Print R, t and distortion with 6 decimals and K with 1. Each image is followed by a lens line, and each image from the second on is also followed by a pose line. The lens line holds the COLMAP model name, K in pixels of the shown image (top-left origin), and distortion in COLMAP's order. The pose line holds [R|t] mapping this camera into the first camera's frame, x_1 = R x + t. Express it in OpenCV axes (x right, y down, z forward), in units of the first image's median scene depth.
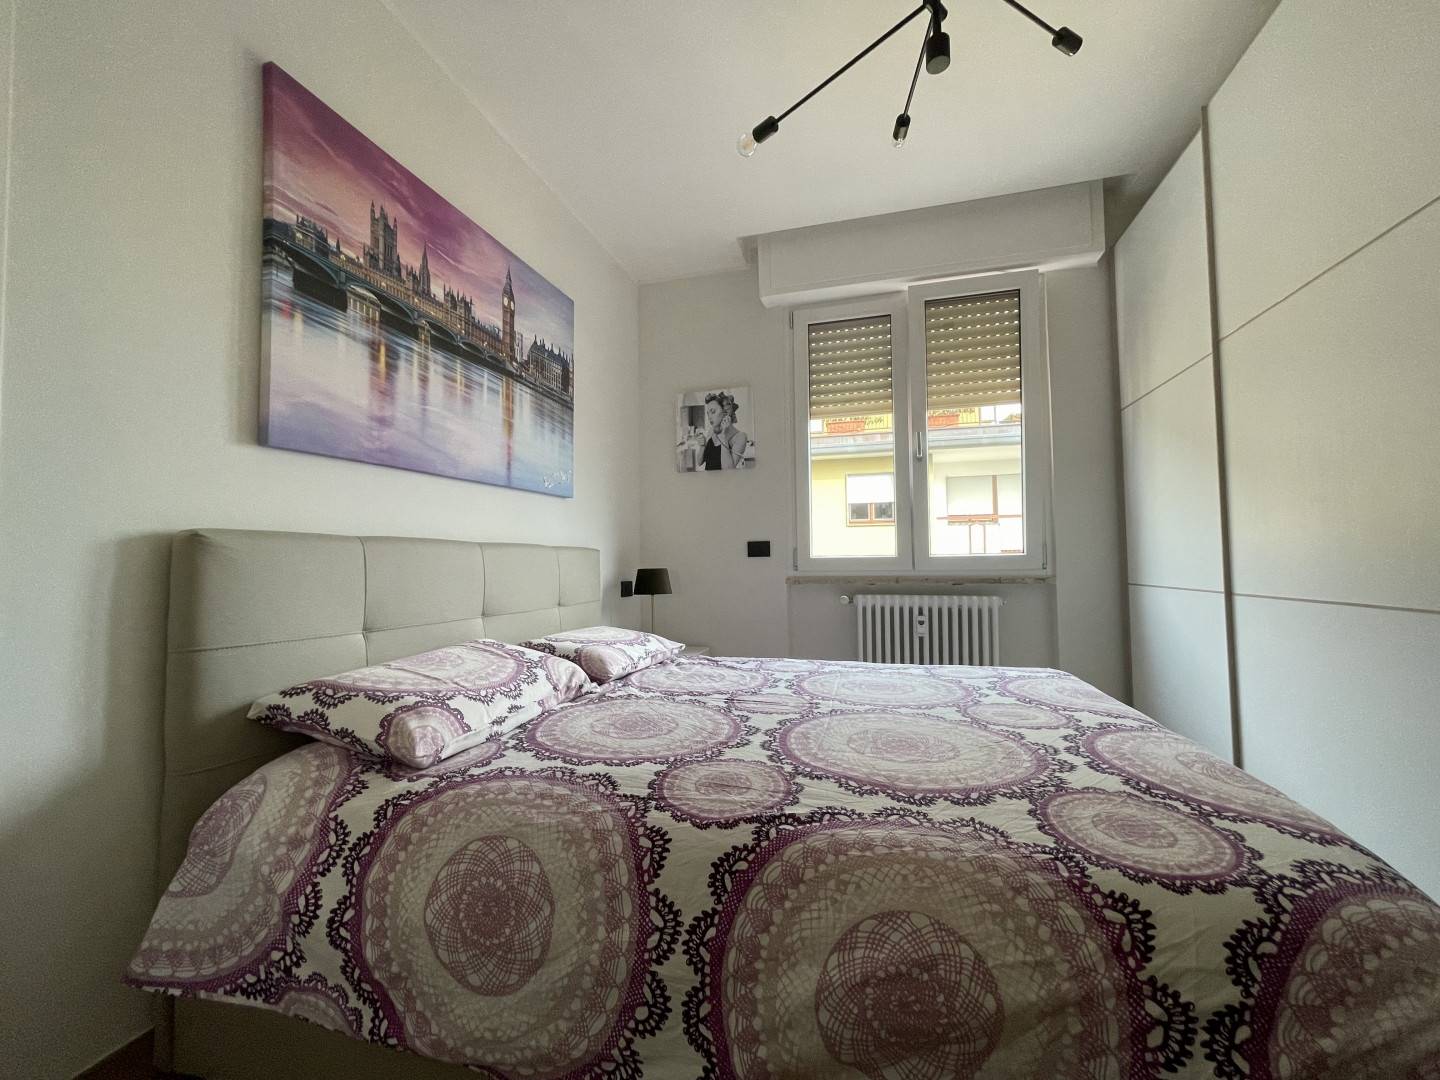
lens RADIAL K [[579.6, 0, 719.2], [0, 579.6, 533.7], [0, 0, 1]] dist [-0.001621, 0.000101]
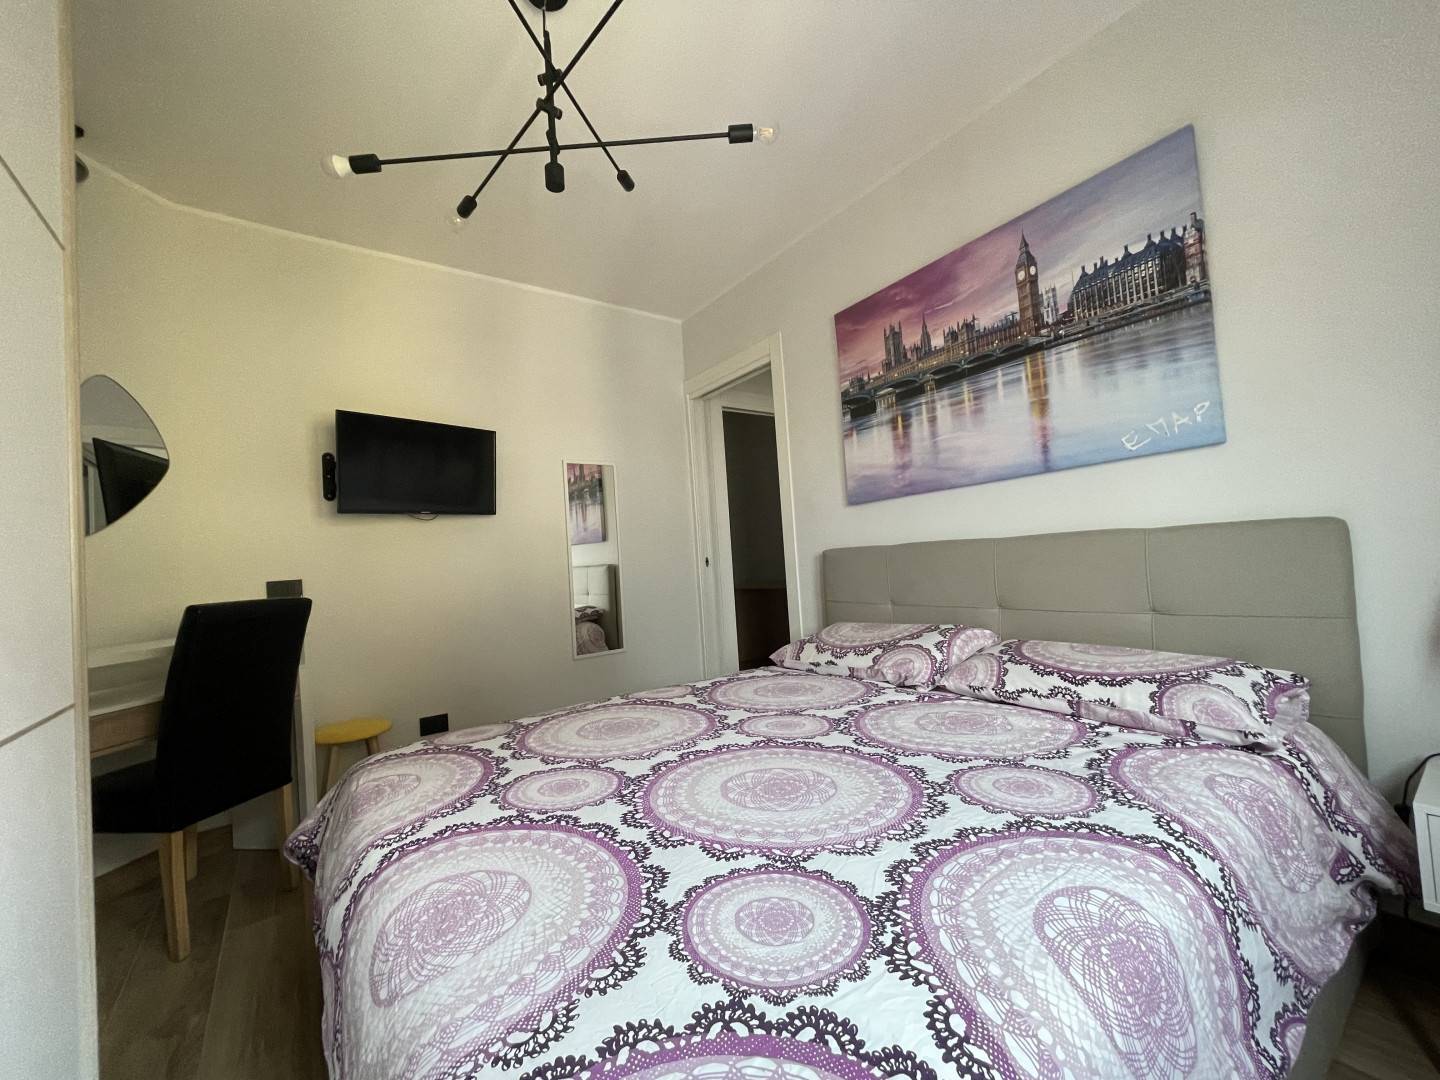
lens RADIAL K [[579.6, 0, 720.3], [0, 579.6, 545.2], [0, 0, 1]] dist [-0.001621, 0.000101]
pose [[-0.615673, 0.030642, -0.787406, 0.797310], [0.109721, 0.992843, -0.047155, 0.023539], [0.780325, -0.115427, -0.614629, 1.353821]]
